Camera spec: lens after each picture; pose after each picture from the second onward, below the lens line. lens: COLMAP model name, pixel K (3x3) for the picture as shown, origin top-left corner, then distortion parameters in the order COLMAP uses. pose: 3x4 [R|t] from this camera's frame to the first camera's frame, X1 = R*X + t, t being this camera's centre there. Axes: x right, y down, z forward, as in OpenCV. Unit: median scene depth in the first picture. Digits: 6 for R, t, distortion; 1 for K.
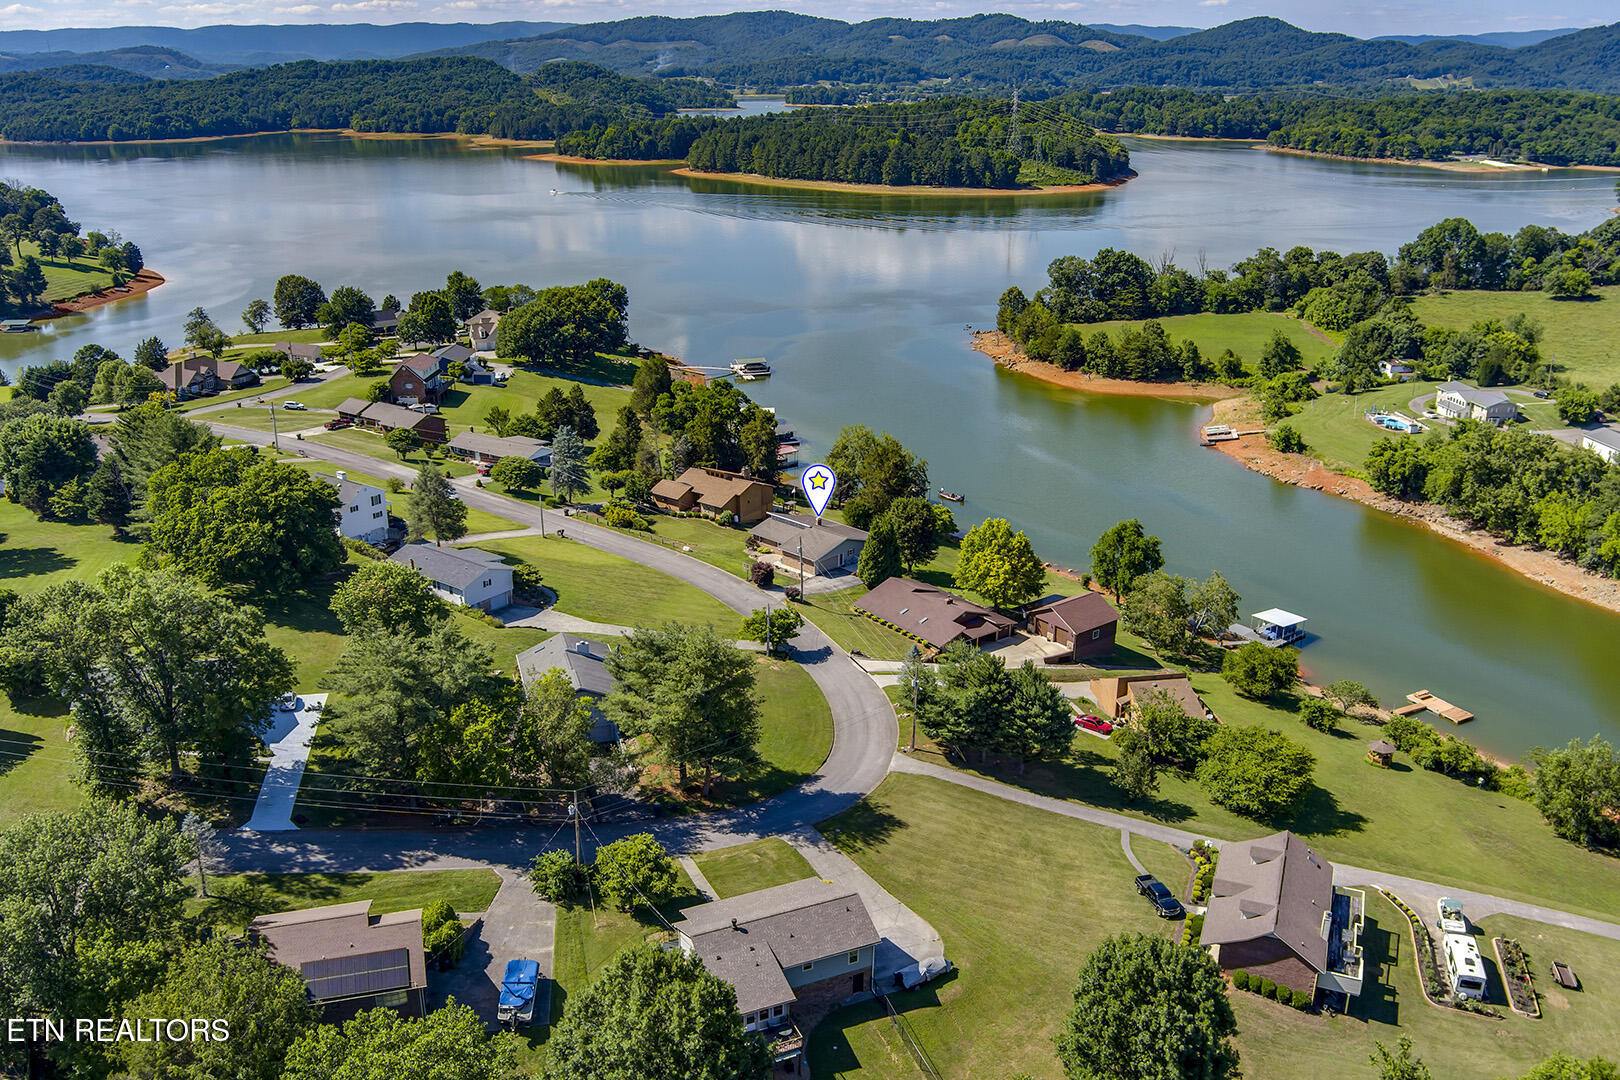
lens RADIAL K [[1368.3, 0, 787.1], [0, 1368.3, 540.4], [0, 0, 1]] dist [-0.116101, 0.080692]
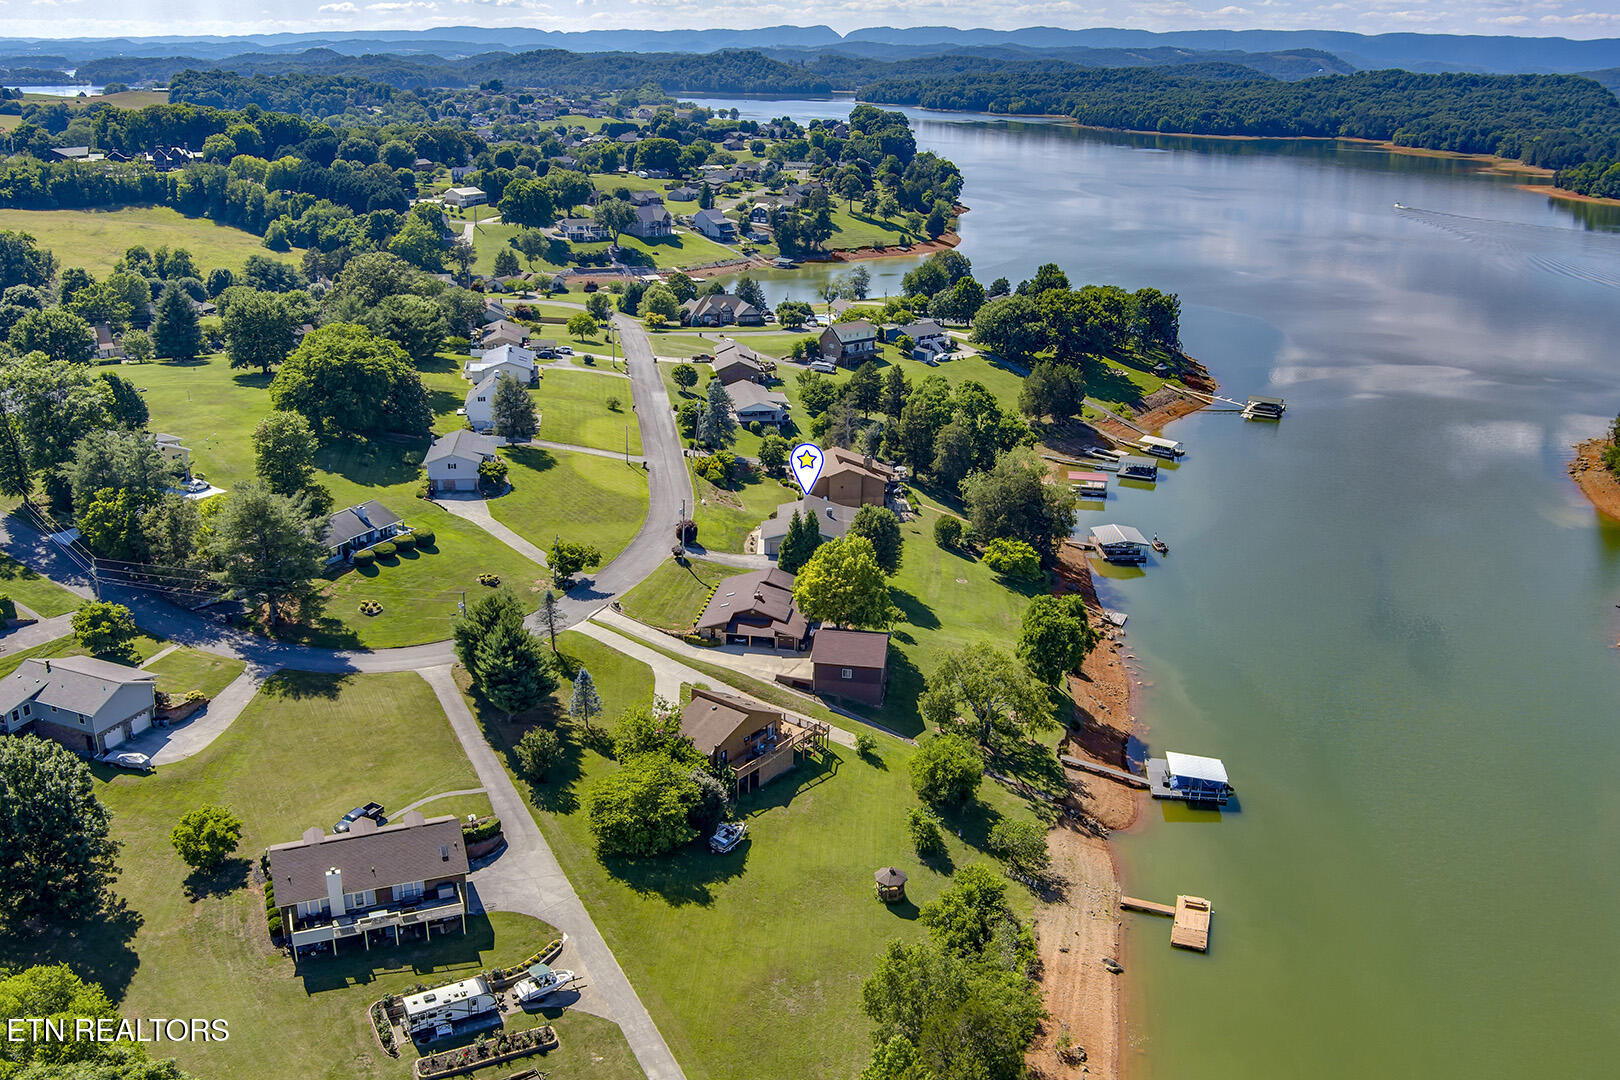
lens RADIAL K [[1368.3, 0, 787.1], [0, 1368.3, 540.4], [0, 0, 1]] dist [-0.116101, 0.080692]
pose [[0.698589, 0.254112, -0.668880, 0.180151], [-0.257037, 0.961537, 0.096840, -0.022216], [0.667761, 0.104275, 0.737036, 0.061930]]
